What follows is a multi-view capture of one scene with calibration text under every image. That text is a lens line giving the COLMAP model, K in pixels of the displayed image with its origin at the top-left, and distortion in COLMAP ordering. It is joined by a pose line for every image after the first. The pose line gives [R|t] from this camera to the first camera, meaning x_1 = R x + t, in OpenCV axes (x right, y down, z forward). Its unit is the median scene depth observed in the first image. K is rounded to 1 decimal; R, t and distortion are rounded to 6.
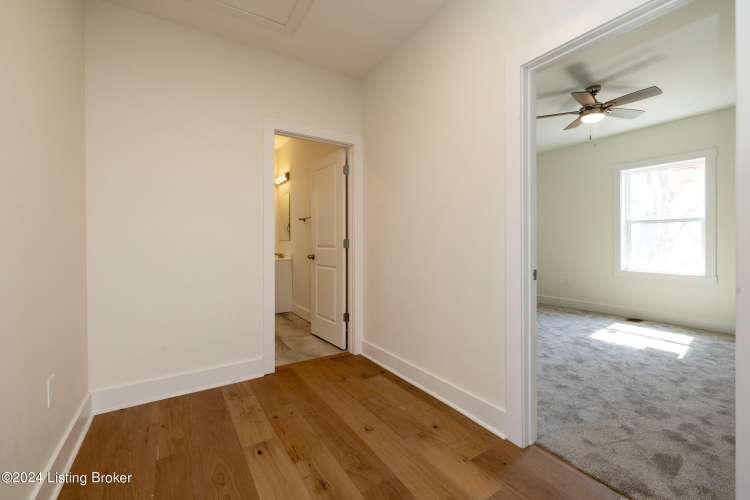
lens RADIAL K [[322.7, 0, 361.8], [0, 322.7, 241.4], [0, 0, 1]] dist [0.000758, -0.000259]
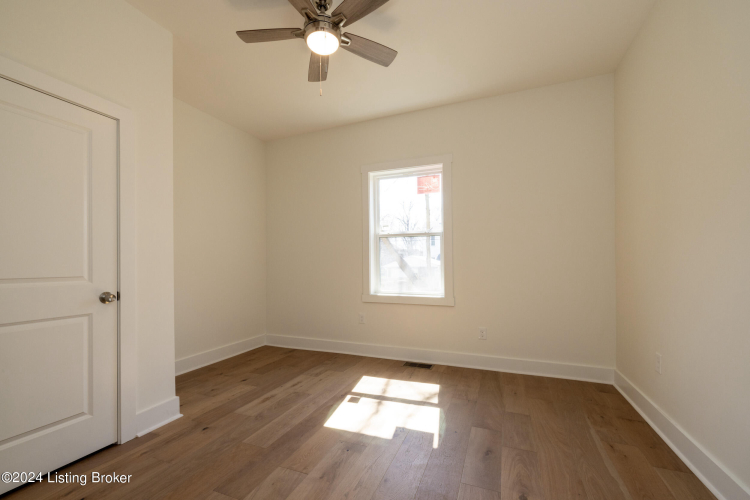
lens RADIAL K [[322.7, 0, 379.5], [0, 322.7, 246.1], [0, 0, 1]] dist [0.000758, -0.000259]
pose [[0.776567, 0.020095, 0.629714, 0.369281], [0.005618, 0.999231, -0.038815, -0.004563], [-0.630010, 0.033680, 0.775856, 0.421635]]
